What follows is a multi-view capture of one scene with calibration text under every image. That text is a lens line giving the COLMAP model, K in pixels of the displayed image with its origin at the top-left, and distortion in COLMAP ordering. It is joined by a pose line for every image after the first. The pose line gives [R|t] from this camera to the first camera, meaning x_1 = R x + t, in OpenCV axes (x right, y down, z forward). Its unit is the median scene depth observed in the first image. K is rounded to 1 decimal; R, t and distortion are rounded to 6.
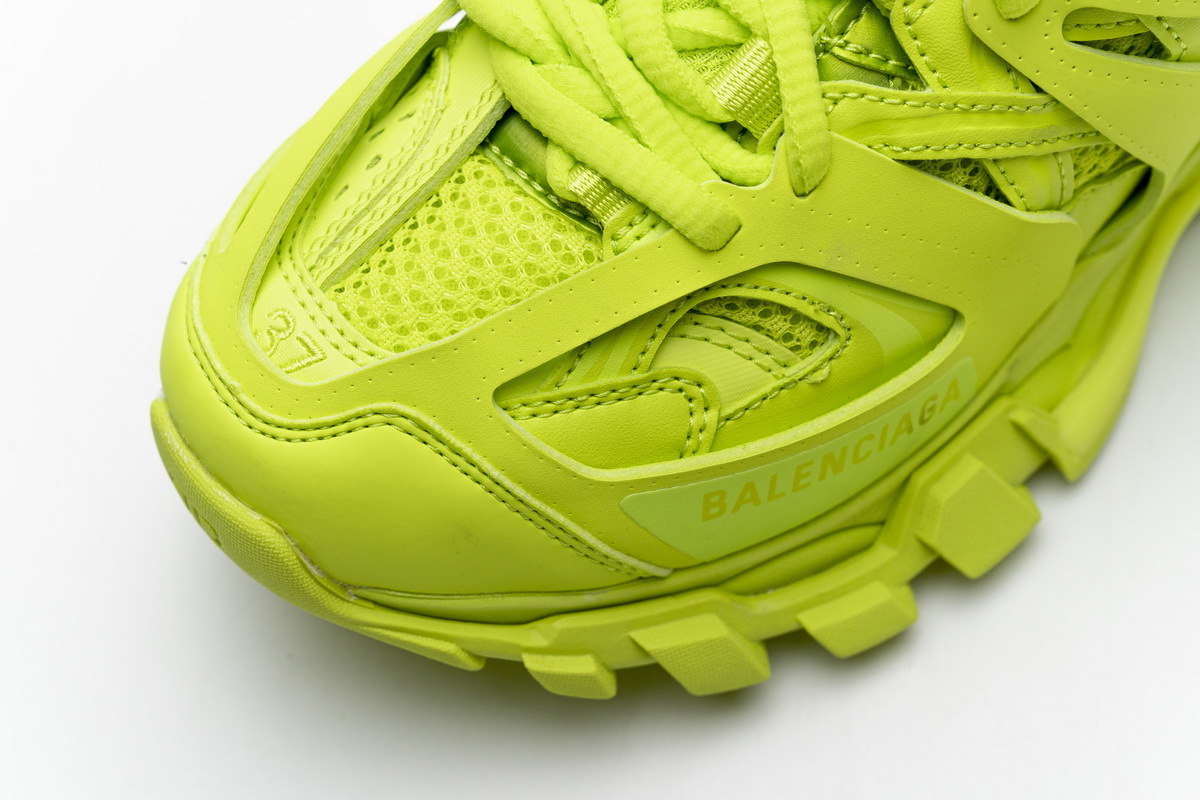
lens RADIAL K [[2385.0, 0, 600.0], [0, 2385.0, 400.0], [0, 0, 1]] dist [-0.021589, -0.086804]
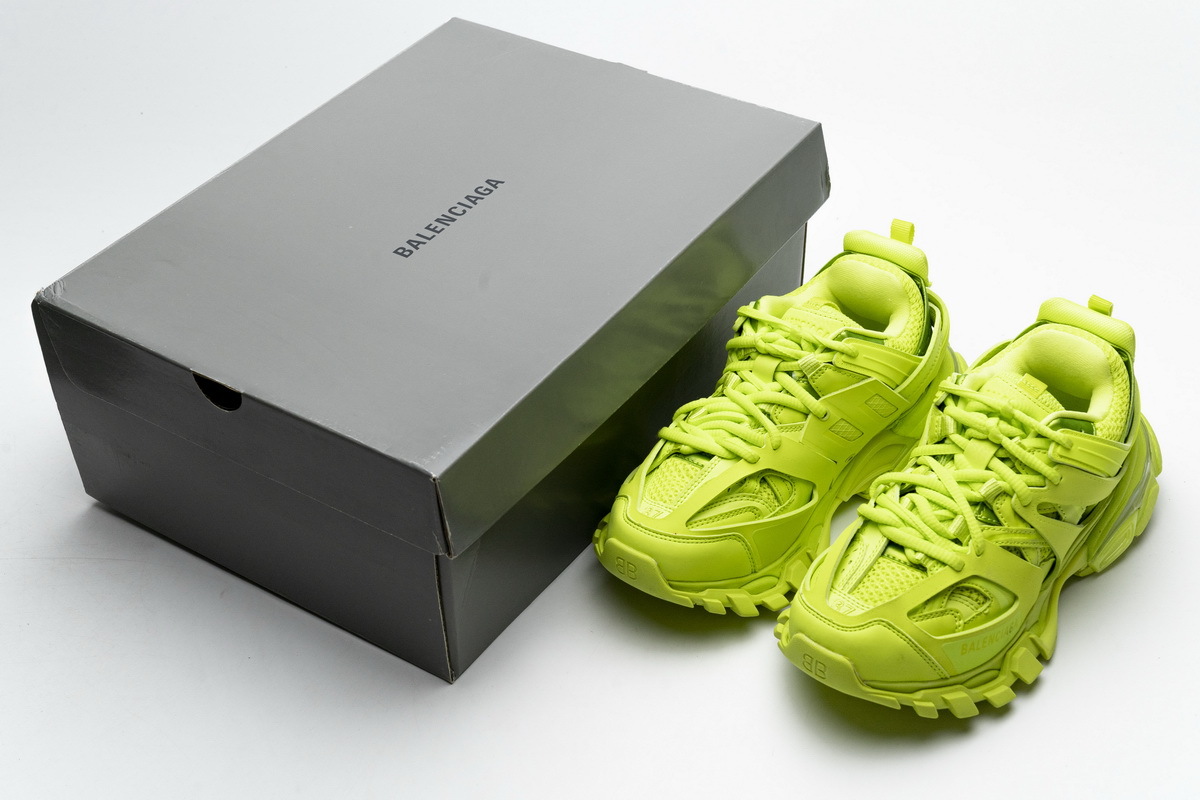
lens RADIAL K [[1793.0, 0, 600.0], [0, 1793.0, 400.0], [0, 0, 1]] dist [-0.227526, 0.012425]
pose [[0.985959, -0.038891, 0.162393, -0.872078], [0.104420, 0.902498, -0.417843, 0.732597], [-0.130309, 0.428933, 0.893888, -1.352049]]
